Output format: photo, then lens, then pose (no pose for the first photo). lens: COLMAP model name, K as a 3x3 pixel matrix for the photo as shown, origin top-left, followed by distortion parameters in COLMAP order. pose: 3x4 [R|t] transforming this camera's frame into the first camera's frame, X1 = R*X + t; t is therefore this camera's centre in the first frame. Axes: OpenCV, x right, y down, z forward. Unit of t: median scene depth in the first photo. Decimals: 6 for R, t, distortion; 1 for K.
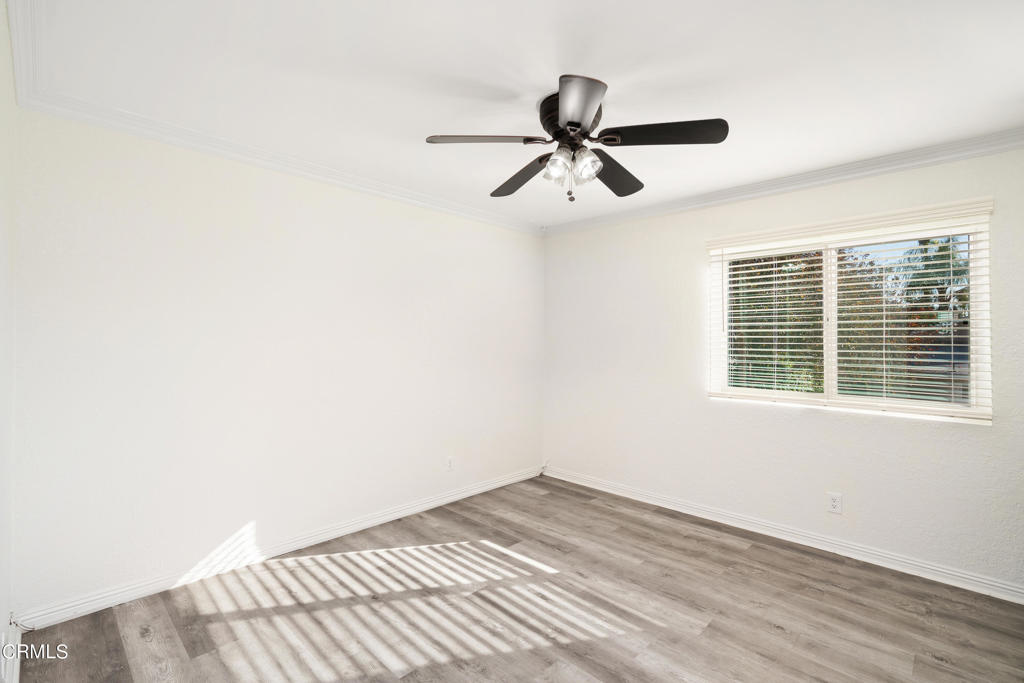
lens RADIAL K [[464.3, 0, 509.3], [0, 464.3, 336.6], [0, 0, 1]] dist [0.001146, -0.000542]
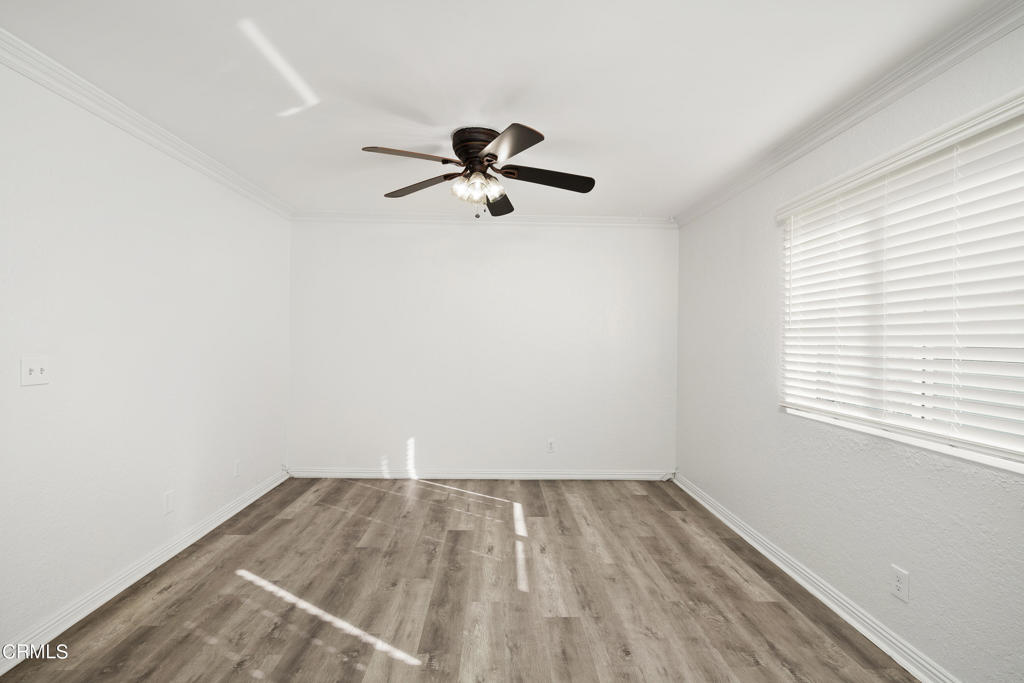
lens RADIAL K [[464.3, 0, 505.2], [0, 464.3, 344.2], [0, 0, 1]] dist [0.001146, -0.000542]
pose [[0.707669, 0.007041, -0.706509, 0.734218], [0.000229, 0.999948, 0.010196, 0.015212], [0.706544, -0.007377, 0.707630, 0.142824]]
